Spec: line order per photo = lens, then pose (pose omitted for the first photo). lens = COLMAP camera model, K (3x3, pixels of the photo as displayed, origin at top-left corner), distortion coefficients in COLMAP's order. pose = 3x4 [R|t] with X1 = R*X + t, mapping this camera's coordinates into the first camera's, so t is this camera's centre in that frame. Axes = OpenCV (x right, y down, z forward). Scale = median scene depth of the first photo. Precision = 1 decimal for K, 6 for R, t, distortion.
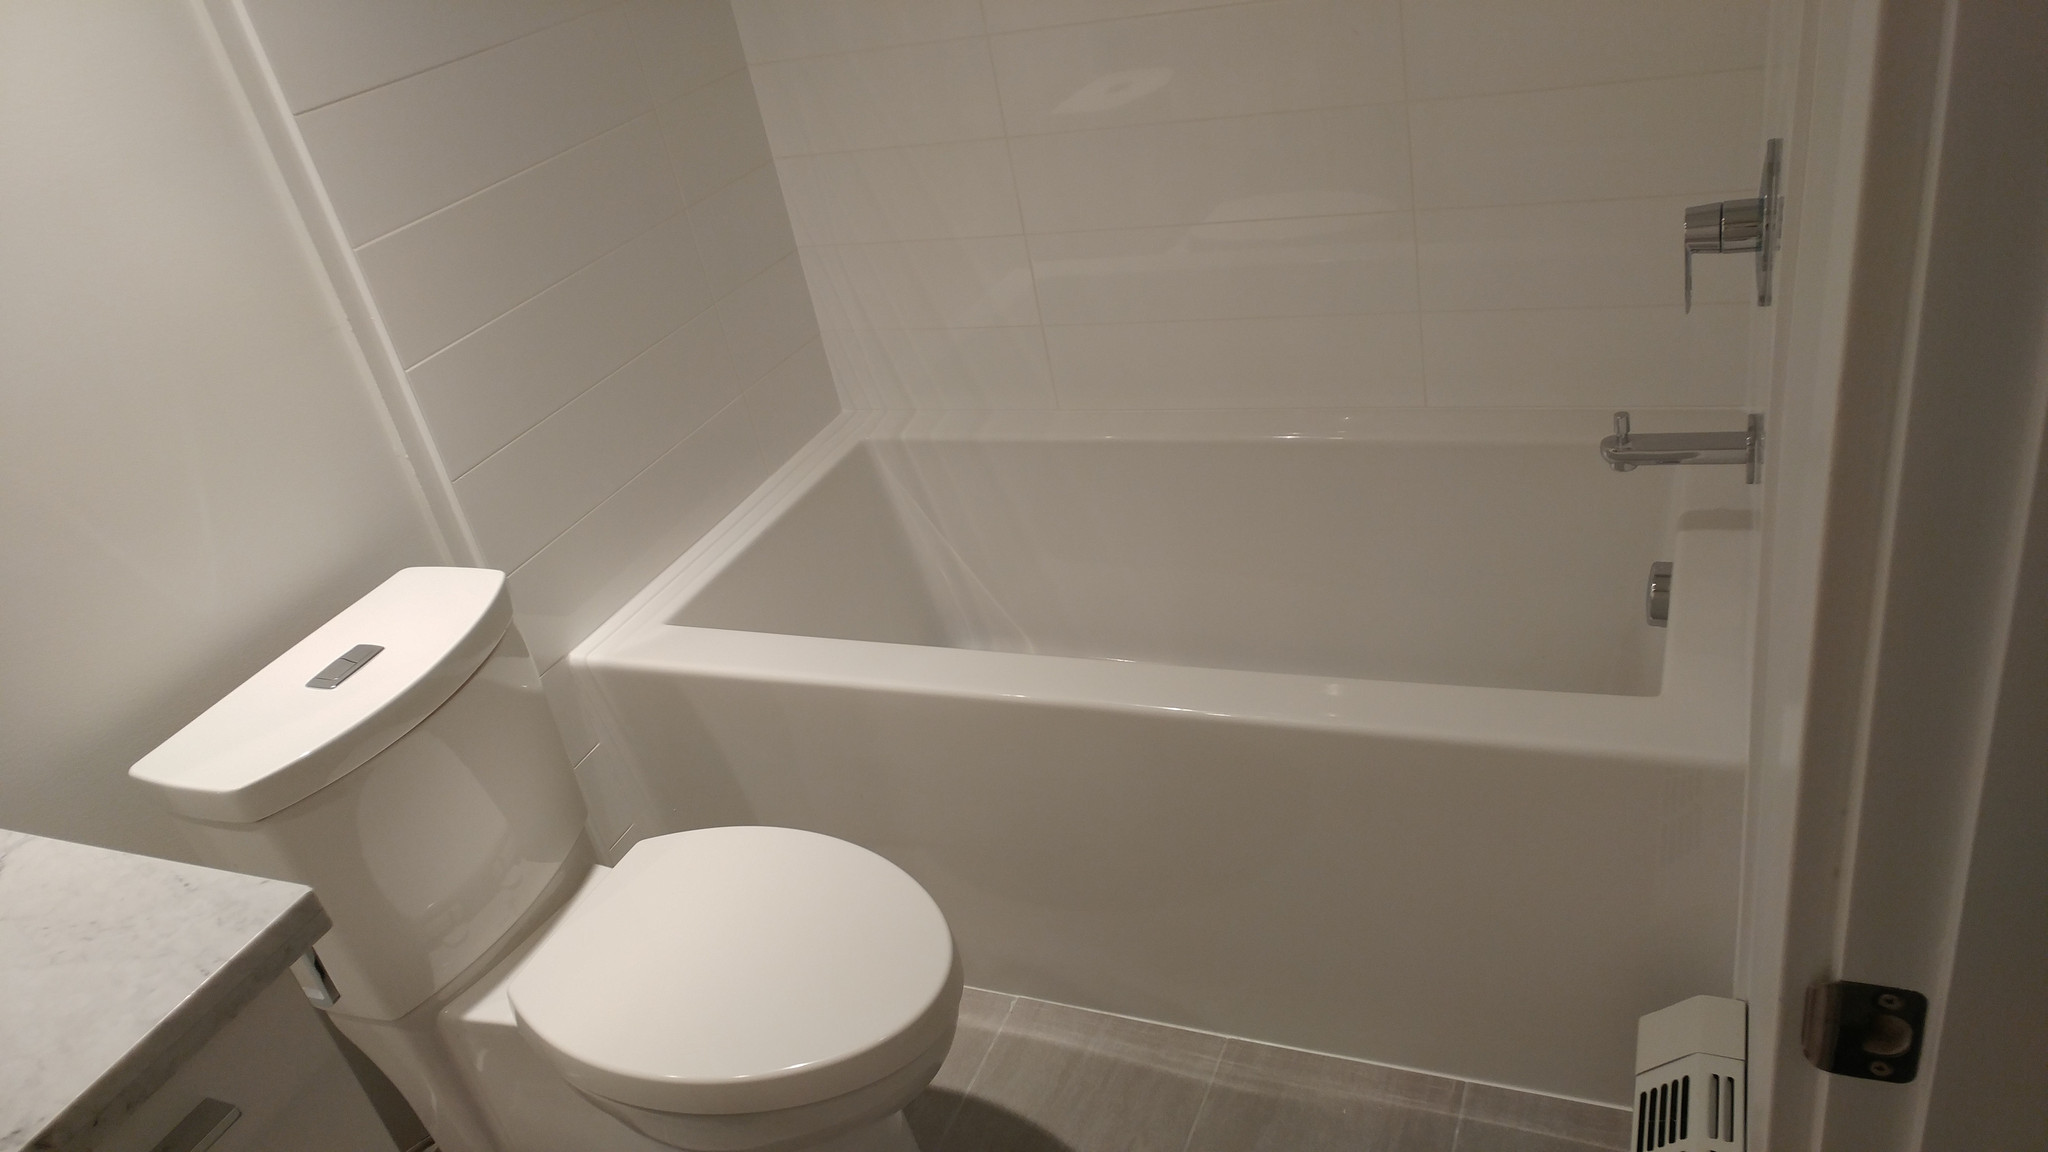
lens RADIAL K [[1444.8, 0, 1024.0], [0, 1444.8, 576.0], [0, 0, 1]] dist [-0.000082, -0.004782]
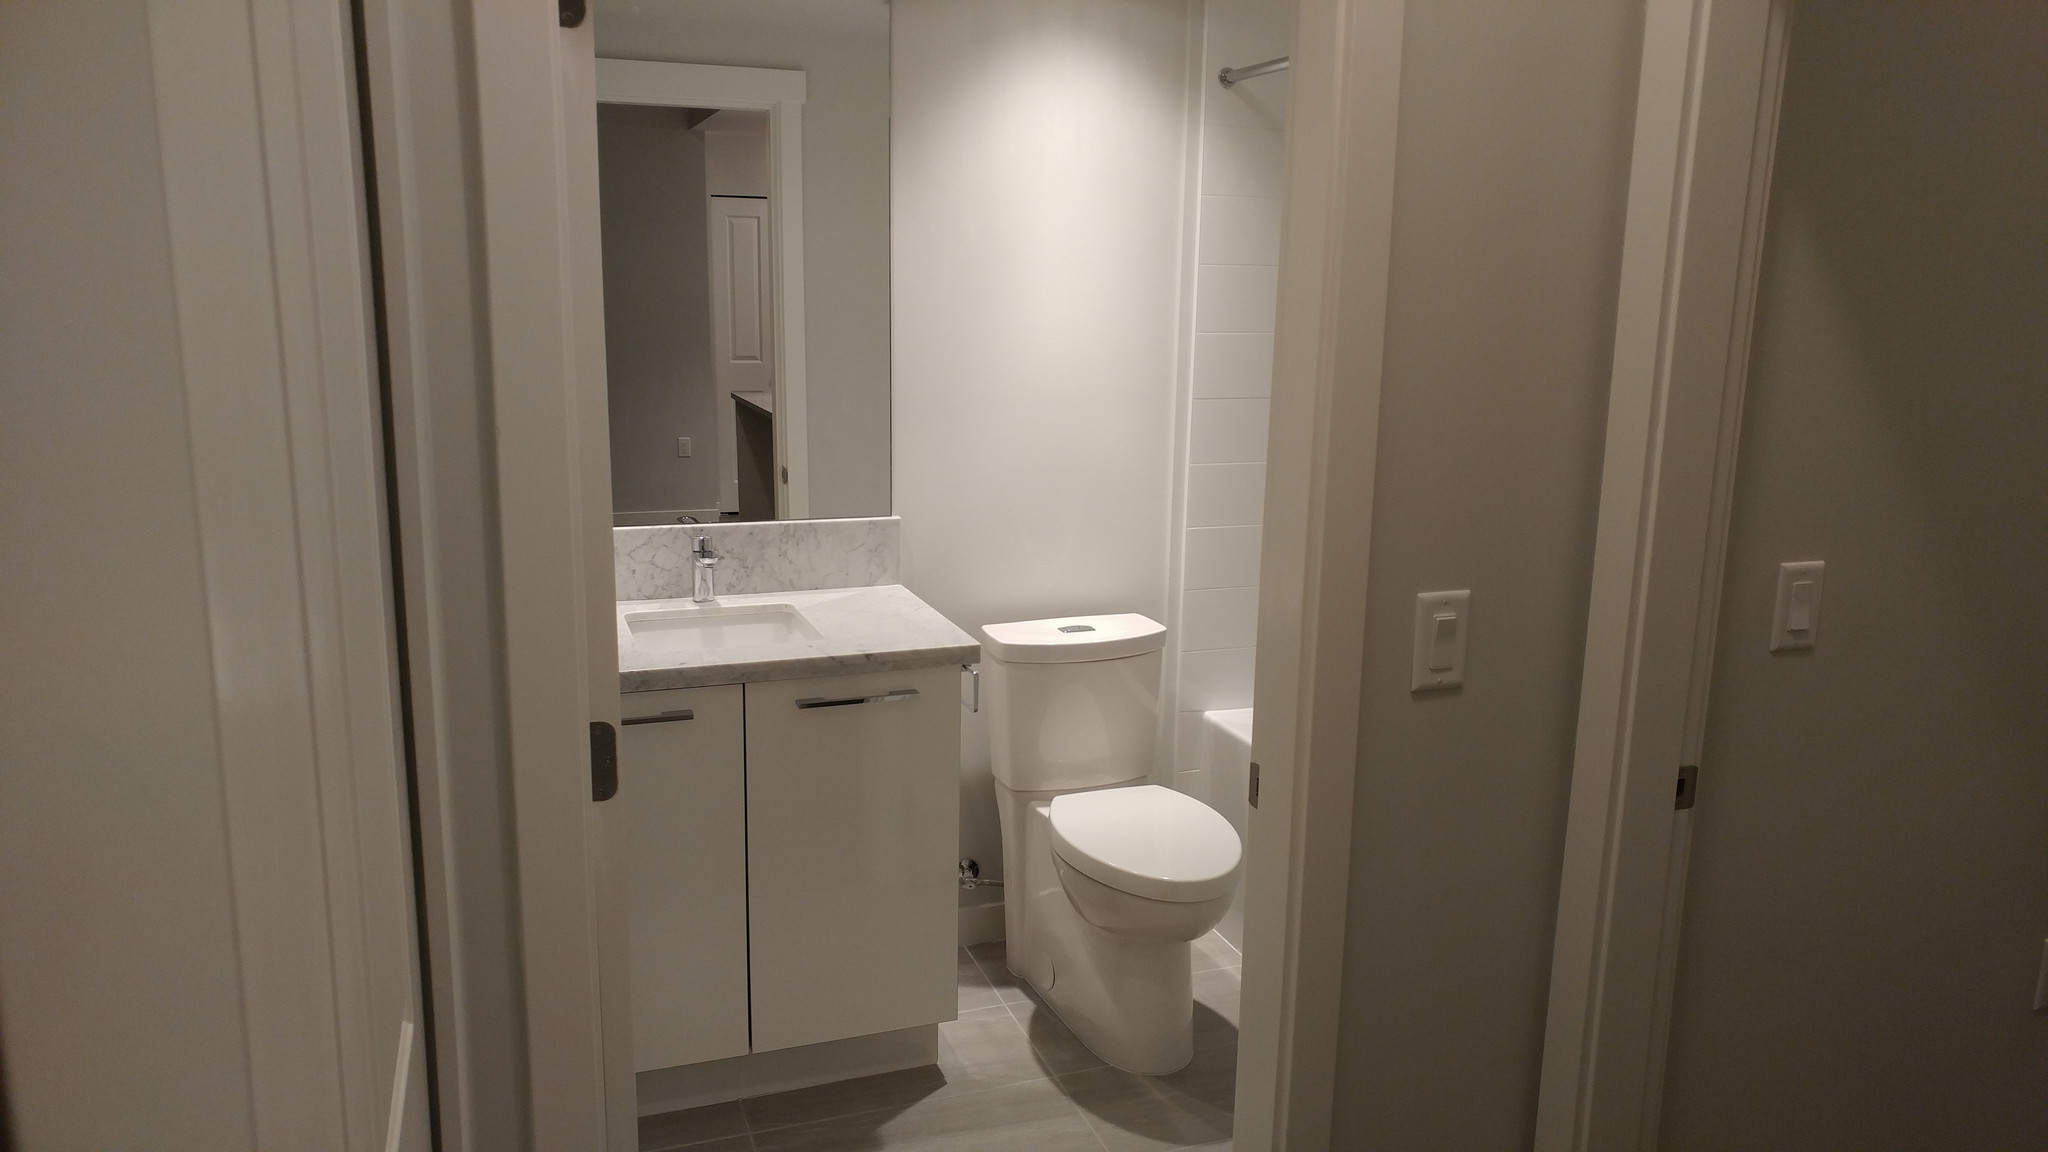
lens RADIAL K [[1444.8, 0, 1024.0], [0, 1444.8, 576.0], [0, 0, 1]] dist [-0.000082, -0.004782]
pose [[0.667643, 0.340951, -0.661820, 0.843015], [-0.487378, 0.872163, -0.042353, 0.120427], [0.562774, 0.350833, 0.748466, -0.650020]]
